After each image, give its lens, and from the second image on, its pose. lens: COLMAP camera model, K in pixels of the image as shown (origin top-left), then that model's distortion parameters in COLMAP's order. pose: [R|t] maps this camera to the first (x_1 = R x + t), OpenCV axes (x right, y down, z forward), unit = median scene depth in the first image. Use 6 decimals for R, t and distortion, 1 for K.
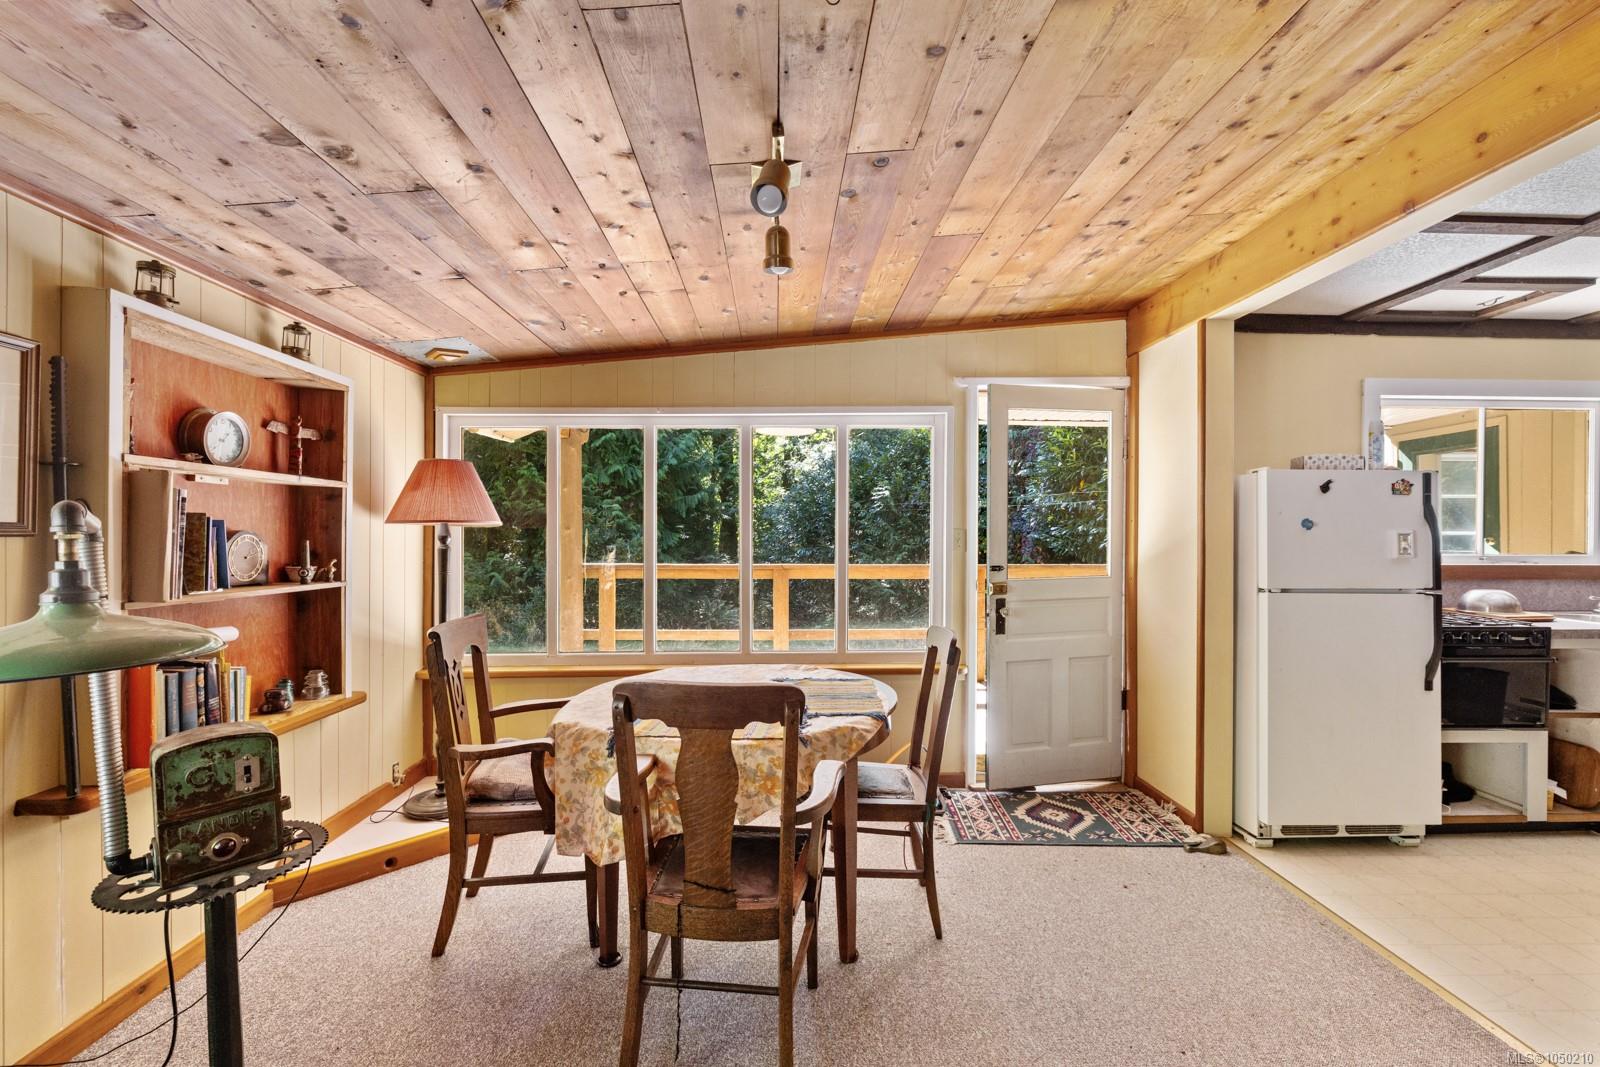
lens RADIAL K [[678.1, 0, 810.5], [0, 678.1, 537.3], [0, 0, 1]] dist [0.002056, 0.000087]
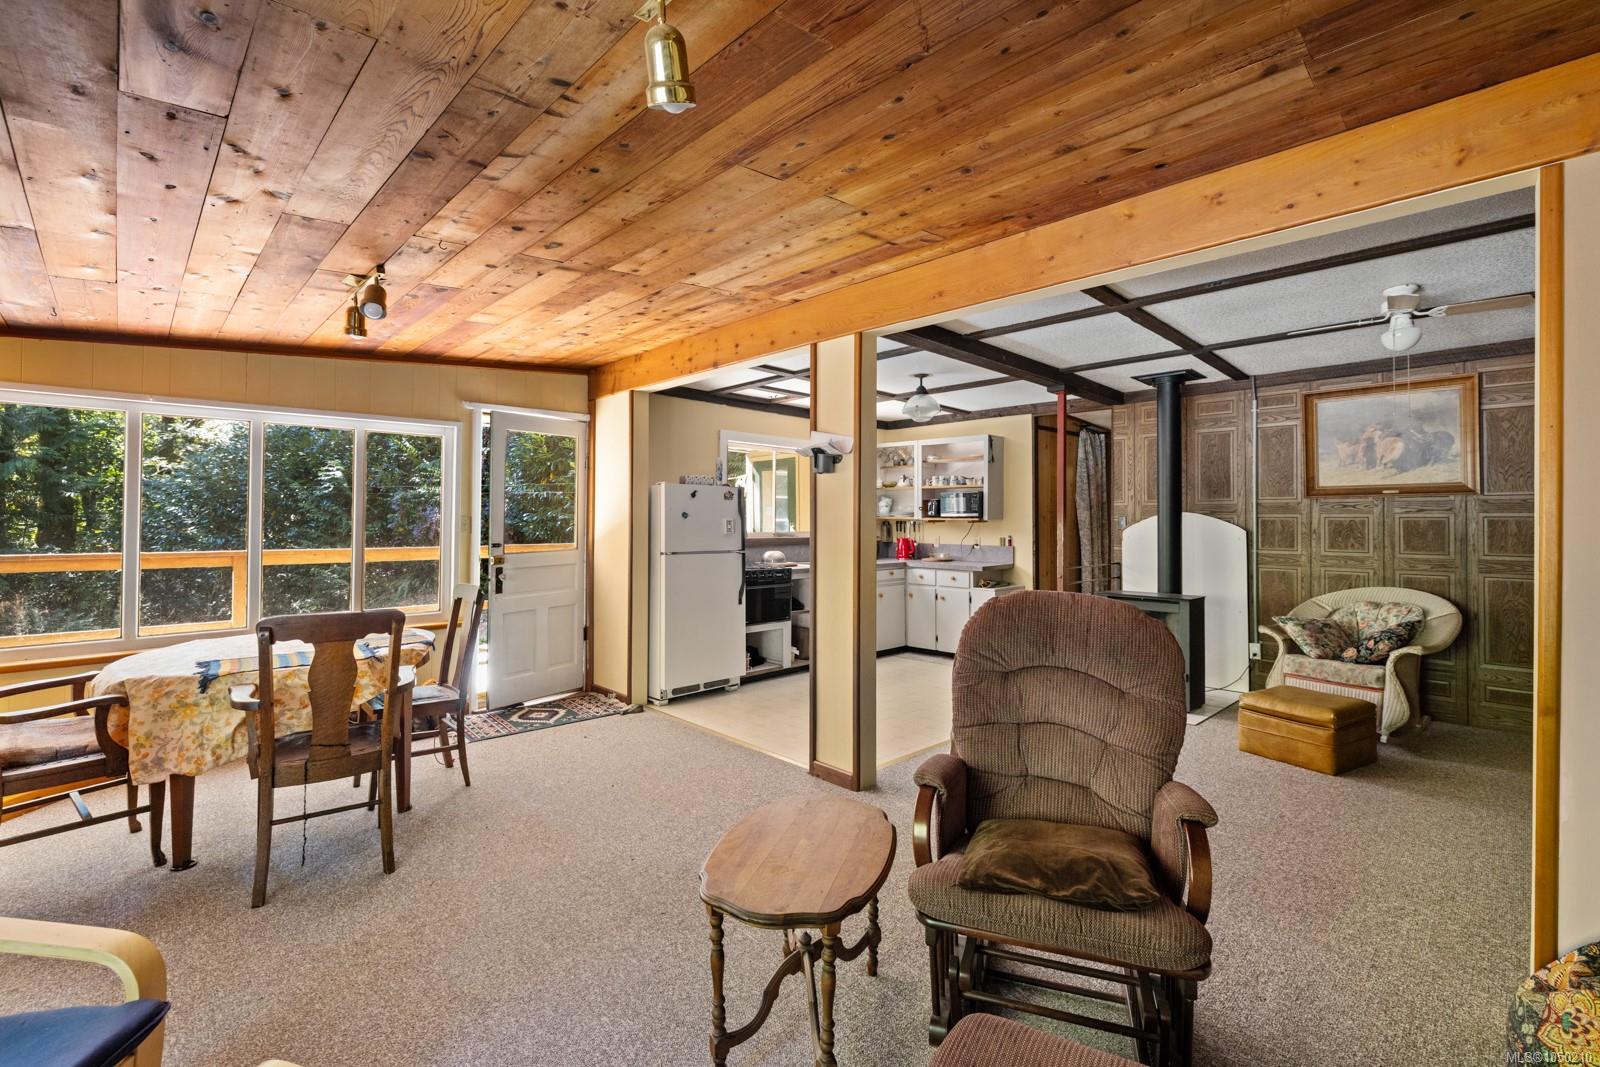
lens RADIAL K [[678.1, 0, 807.1], [0, 678.1, 515.7], [0, 0, 1]] dist [0.002056, 0.000087]
pose [[0.733584, 0.007687, 0.679556, -0.220742], [-0.000987, 0.999947, -0.010245, -0.000325], [-0.679598, 0.006844, 0.733552, -0.482473]]
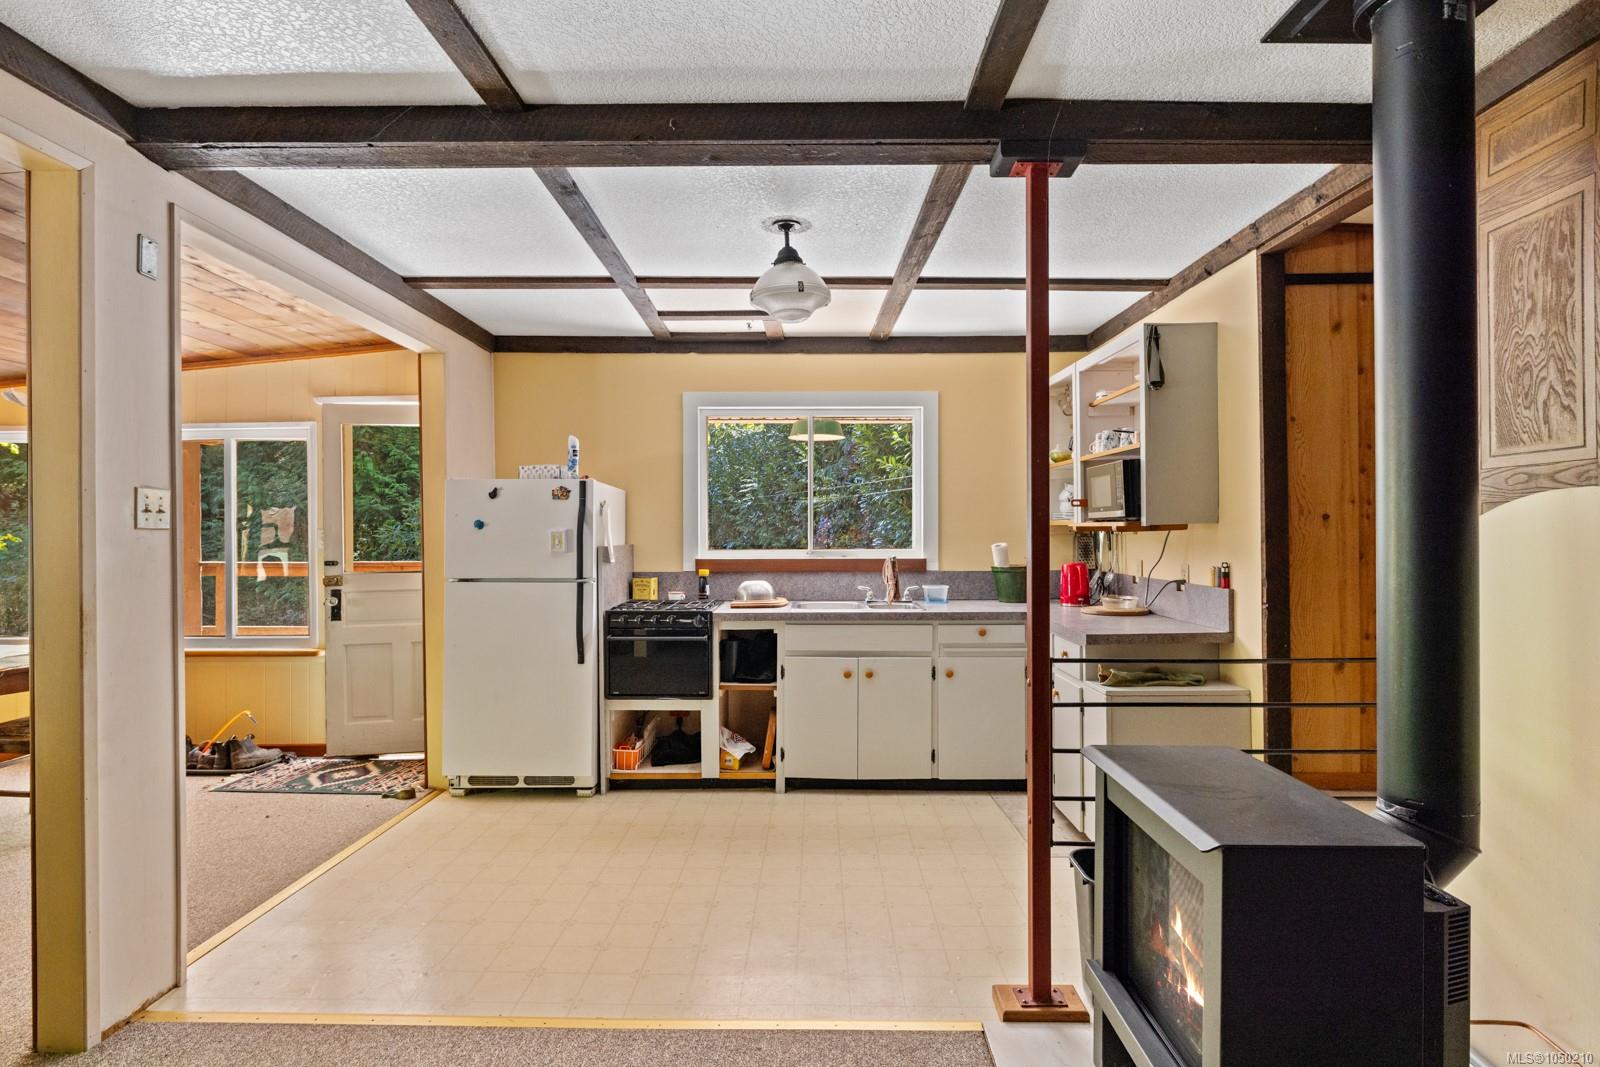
lens RADIAL K [[807.1, 0, 804.5], [0, 807.1, 526.6], [0, 0, 1]] dist [-0.000201, 0.000809]
pose [[0.999412, -0.004637, -0.033981, 1.293436], [0.004332, 0.999950, -0.009050, -0.000475], [0.034022, 0.008898, 0.999381, -0.390868]]
